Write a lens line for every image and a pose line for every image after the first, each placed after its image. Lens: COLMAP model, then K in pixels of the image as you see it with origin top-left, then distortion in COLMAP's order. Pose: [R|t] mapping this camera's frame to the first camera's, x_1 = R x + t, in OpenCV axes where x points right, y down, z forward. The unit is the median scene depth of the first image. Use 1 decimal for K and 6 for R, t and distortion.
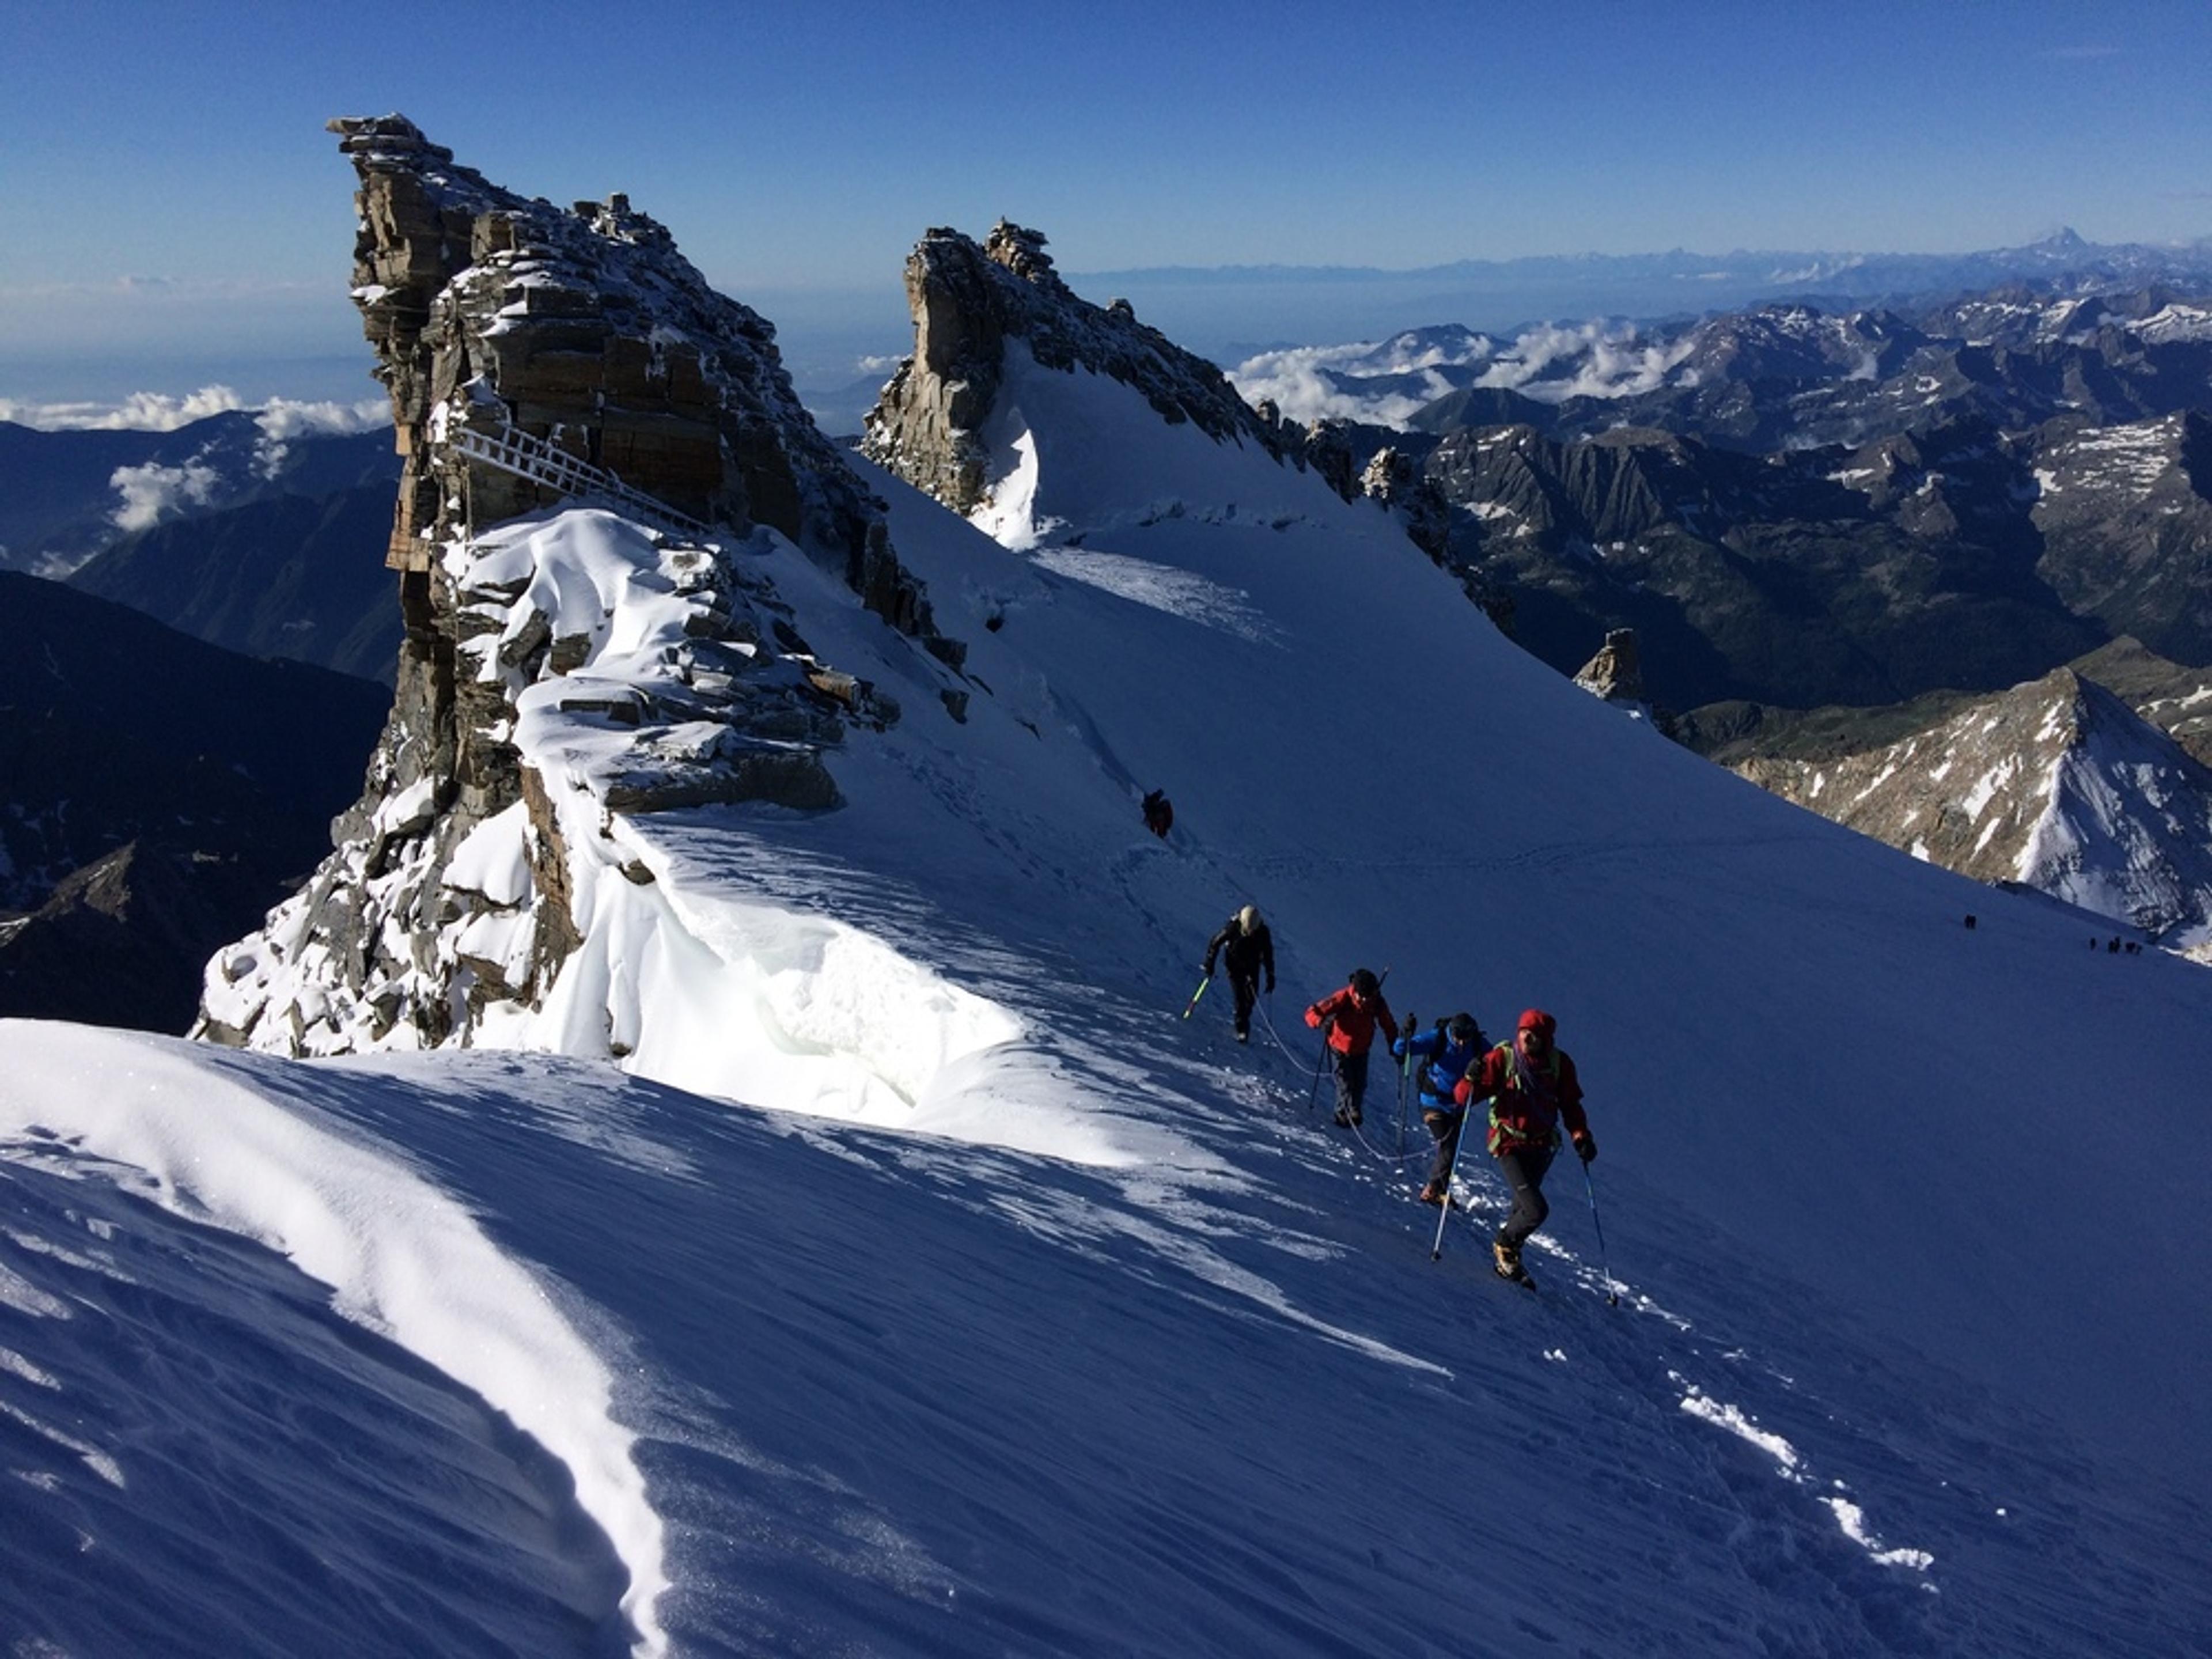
lens RADIAL K [[1845.1, 0, 1119.7], [0, 1845.1, 835.9], [0, 0, 1]] dist [0.033462, -0.012255]
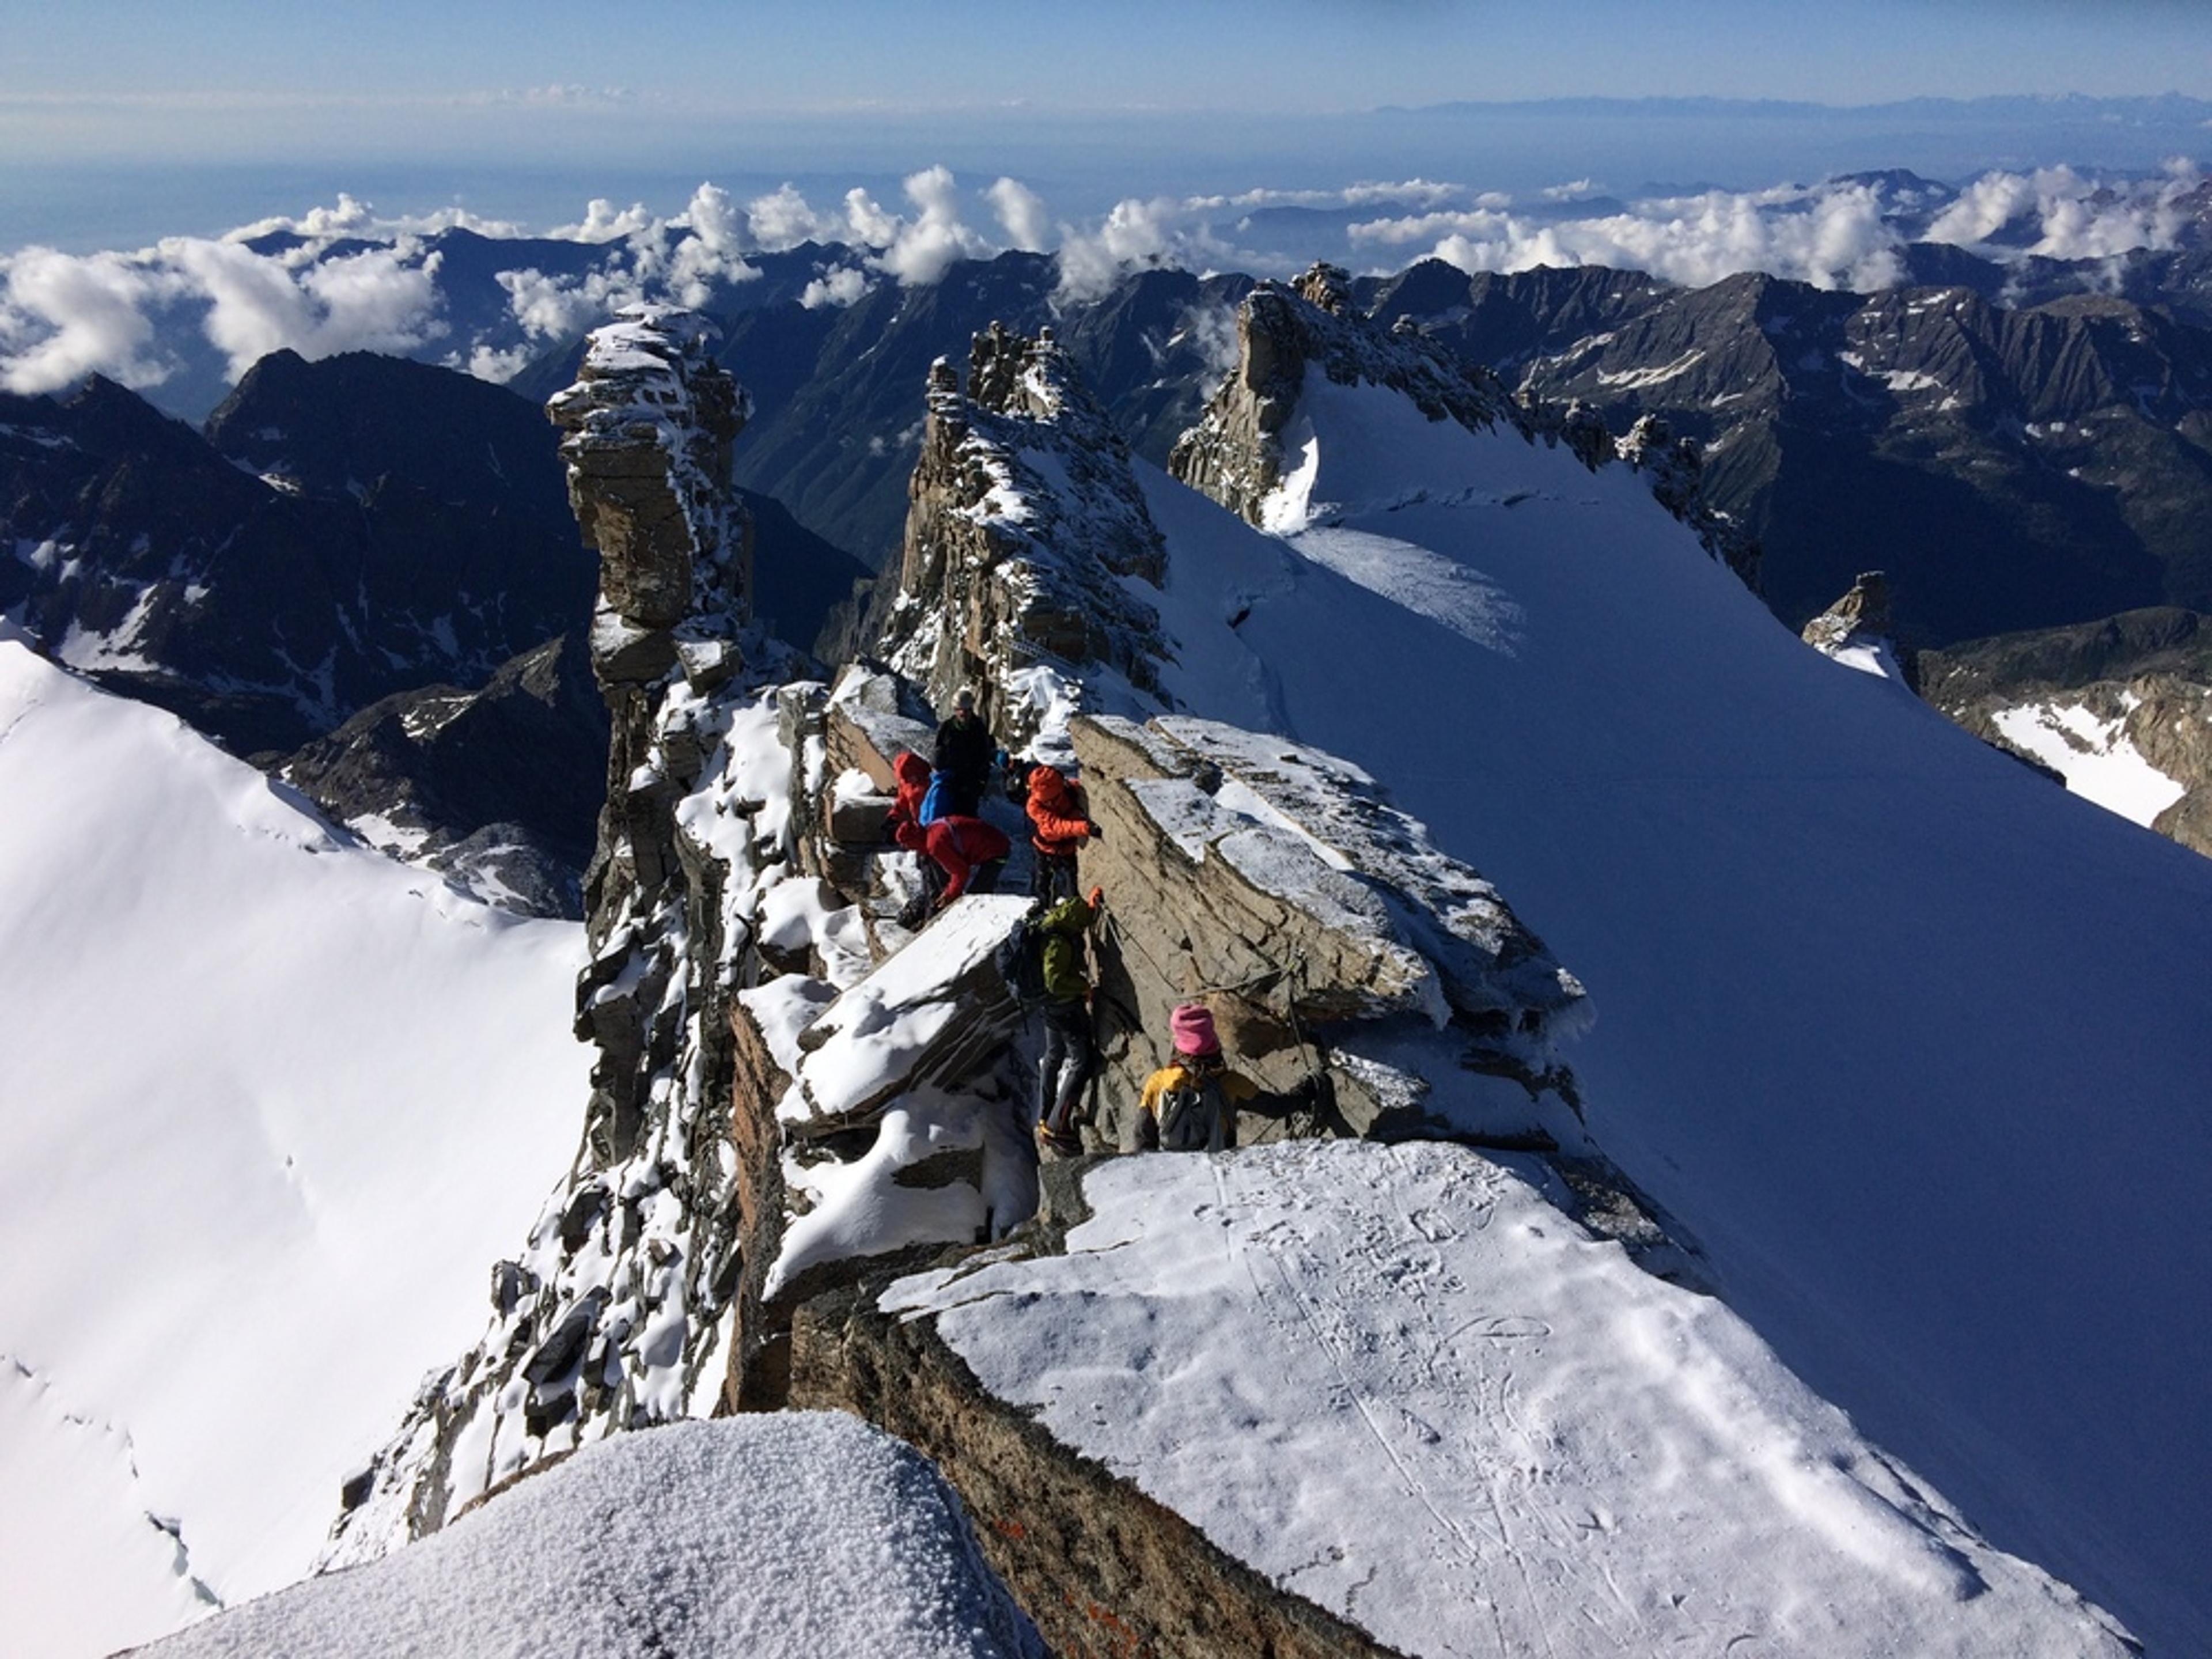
lens RADIAL K [[1845.1, 0, 1119.7], [0, 1845.1, 835.9], [0, 0, 1]] dist [0.033462, -0.012255]
pose [[0.979089, 0.095158, -0.179805, 0.079176], [-0.080258, 0.992845, 0.088414, -0.029801], [0.186931, -0.072134, 0.979721, -0.378365]]
